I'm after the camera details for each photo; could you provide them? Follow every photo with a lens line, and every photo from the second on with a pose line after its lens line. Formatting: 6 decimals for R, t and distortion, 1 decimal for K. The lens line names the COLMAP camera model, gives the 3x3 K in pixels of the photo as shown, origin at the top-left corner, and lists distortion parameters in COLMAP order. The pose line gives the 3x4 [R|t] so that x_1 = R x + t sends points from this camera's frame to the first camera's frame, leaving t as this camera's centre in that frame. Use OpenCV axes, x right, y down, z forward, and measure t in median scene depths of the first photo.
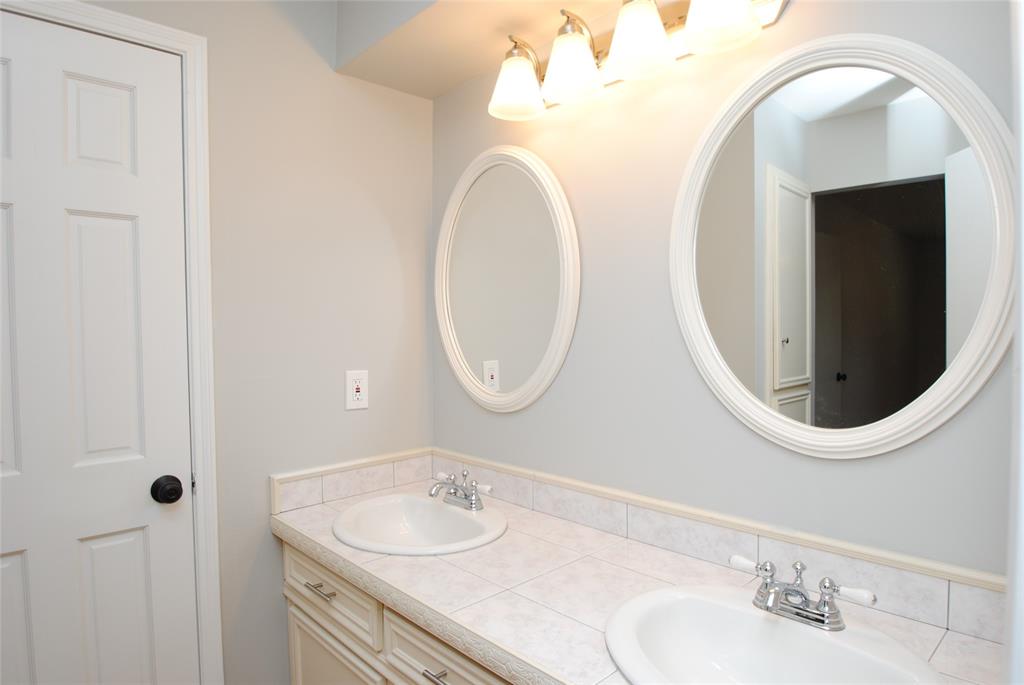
lens RADIAL K [[594.1, 0, 510.0], [0, 594.1, 345.5], [0, 0, 1]] dist [-0.016998, -0.008955]
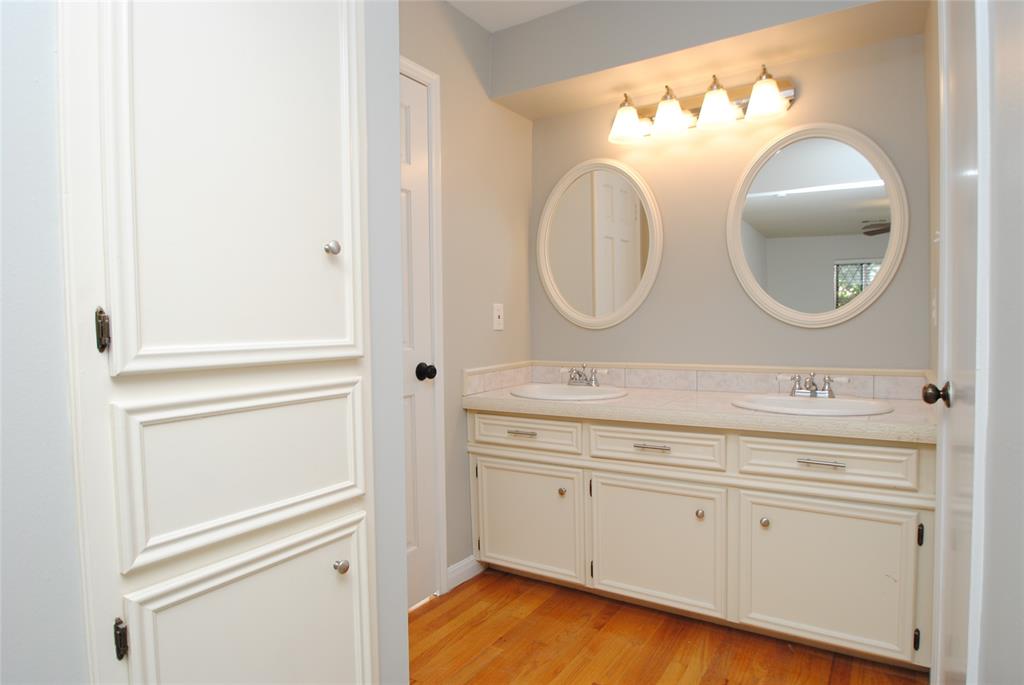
lens RADIAL K [[594.1, 0, 515.8], [0, 594.1, 340.5], [0, 0, 1]] dist [-0.016998, -0.008955]
pose [[0.968943, -0.009972, 0.247084, -0.672277], [0.007968, 0.999927, 0.009110, 0.139756], [-0.247157, -0.006858, 0.968951, -0.503588]]
